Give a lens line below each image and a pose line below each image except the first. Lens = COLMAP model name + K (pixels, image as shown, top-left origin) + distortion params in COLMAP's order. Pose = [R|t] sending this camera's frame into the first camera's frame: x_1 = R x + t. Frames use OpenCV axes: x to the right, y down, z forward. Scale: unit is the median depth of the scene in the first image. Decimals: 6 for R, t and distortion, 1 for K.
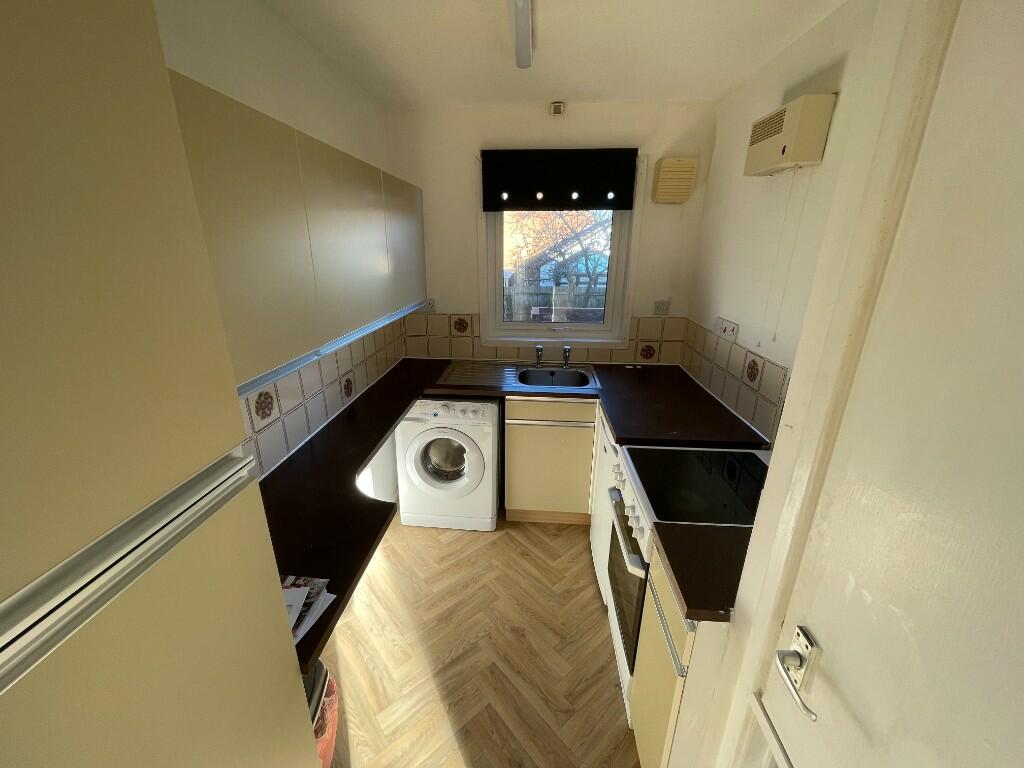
lens RADIAL K [[410.8, 0, 501.7], [0, 410.8, 386.9], [0, 0, 1]] dist [-0.007621, -0.000101]
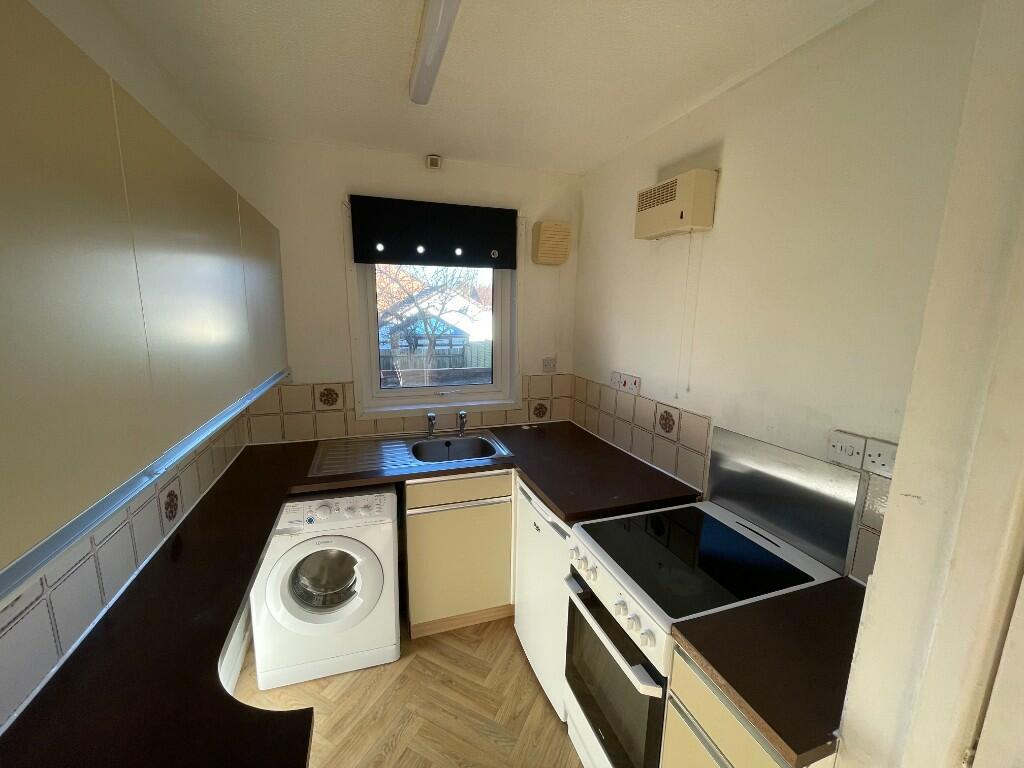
lens RADIAL K [[410.8, 0, 501.7], [0, 410.8, 386.9], [0, 0, 1]] dist [-0.007621, -0.000101]
pose [[0.920761, -0.062551, 0.385079, -0.111789], [0.117993, 0.985485, -0.122052, -0.036678], [-0.371856, 0.157817, 0.914777, 0.158839]]
